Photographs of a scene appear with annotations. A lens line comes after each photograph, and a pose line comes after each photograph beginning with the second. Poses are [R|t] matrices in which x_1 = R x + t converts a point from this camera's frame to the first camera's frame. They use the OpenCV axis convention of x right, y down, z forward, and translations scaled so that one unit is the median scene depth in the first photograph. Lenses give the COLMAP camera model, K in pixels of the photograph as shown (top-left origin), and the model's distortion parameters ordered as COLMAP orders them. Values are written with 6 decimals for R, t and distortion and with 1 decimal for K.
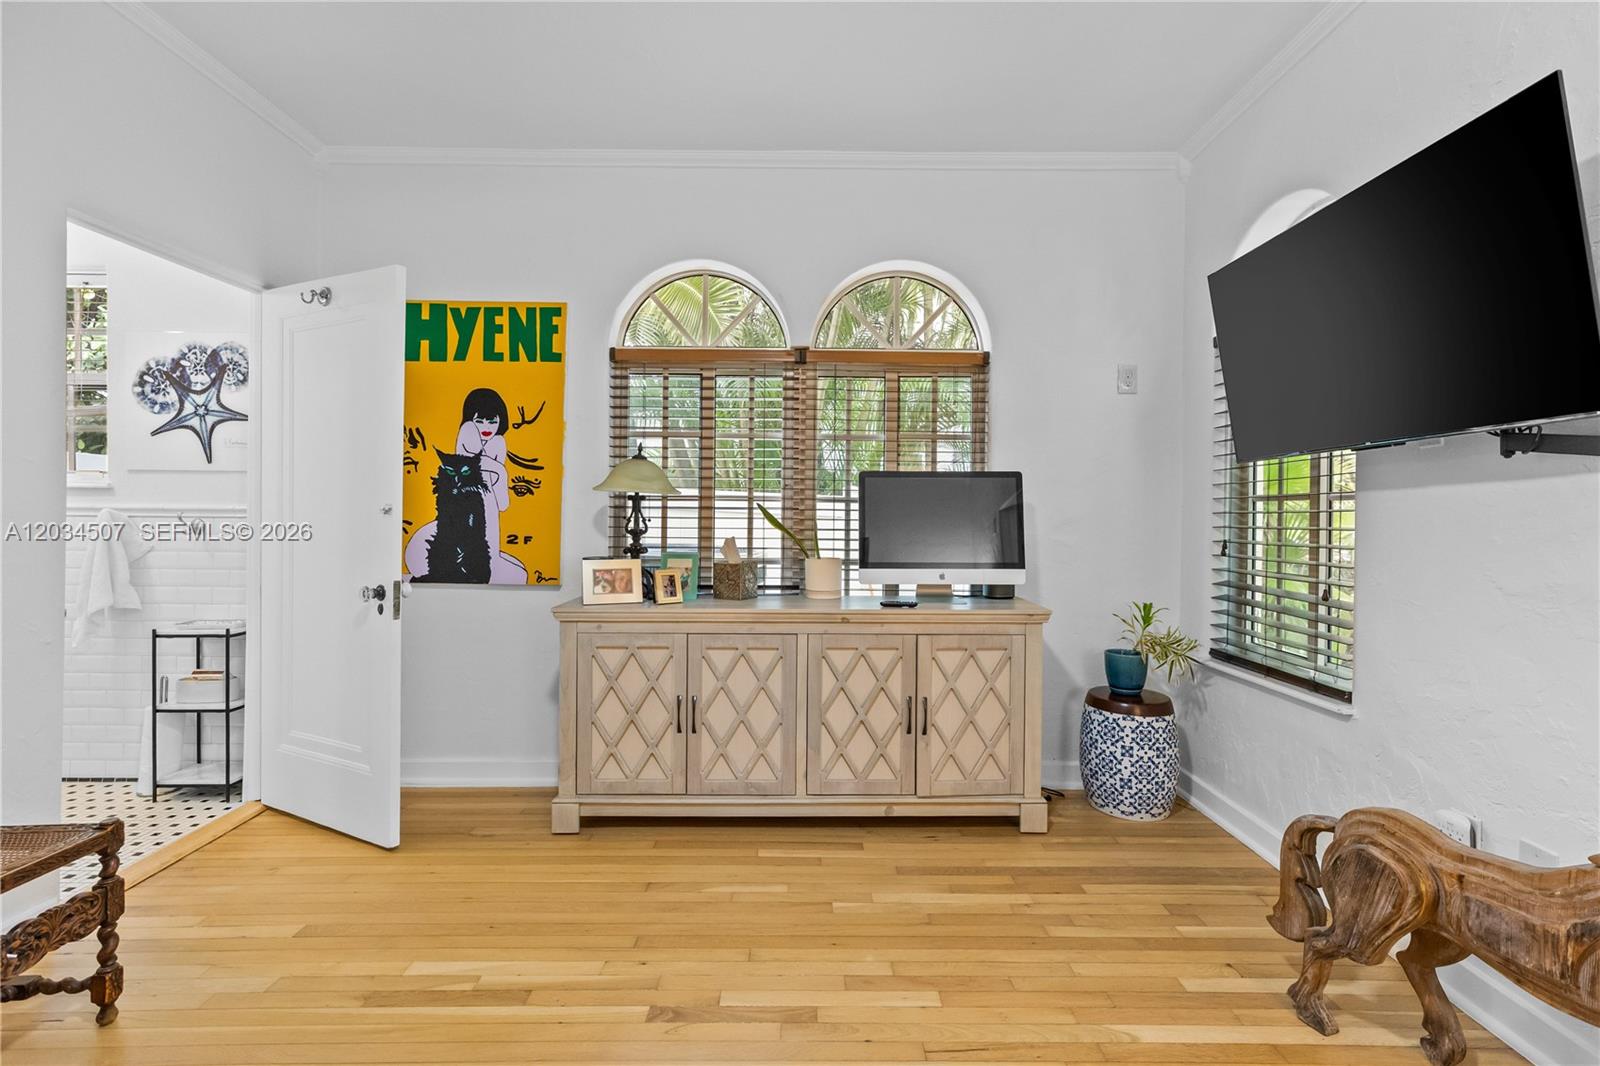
lens RADIAL K [[731.9, 0, 796.1], [0, 731.9, 521.8], [0, 0, 1]] dist [0.000285, -0.000297]
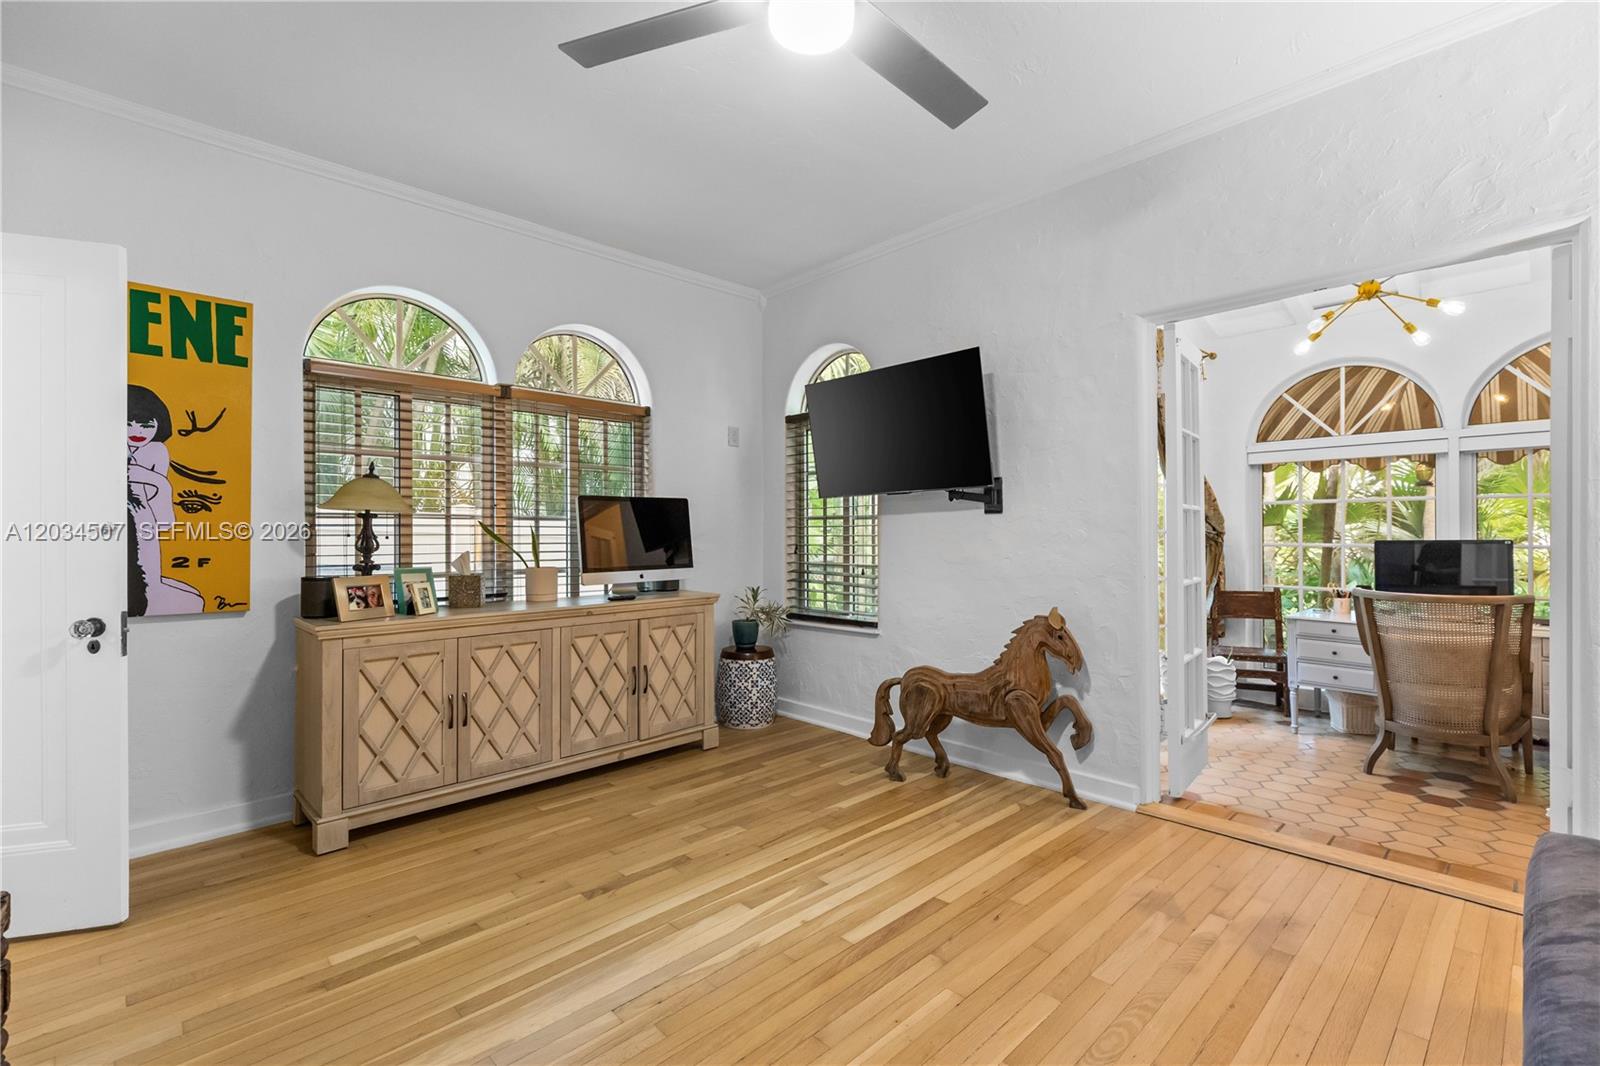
lens RADIAL K [[749.8, 0, 800.0], [0, 749.8, 533.0], [0, 0, 1]] dist [0.002376, -0.000463]
pose [[0.713186, -0.011281, 0.700884, -0.575353], [0.015401, 0.999881, 0.000422, 0.000089], [-0.700805, 0.010493, 0.713275, -0.185085]]
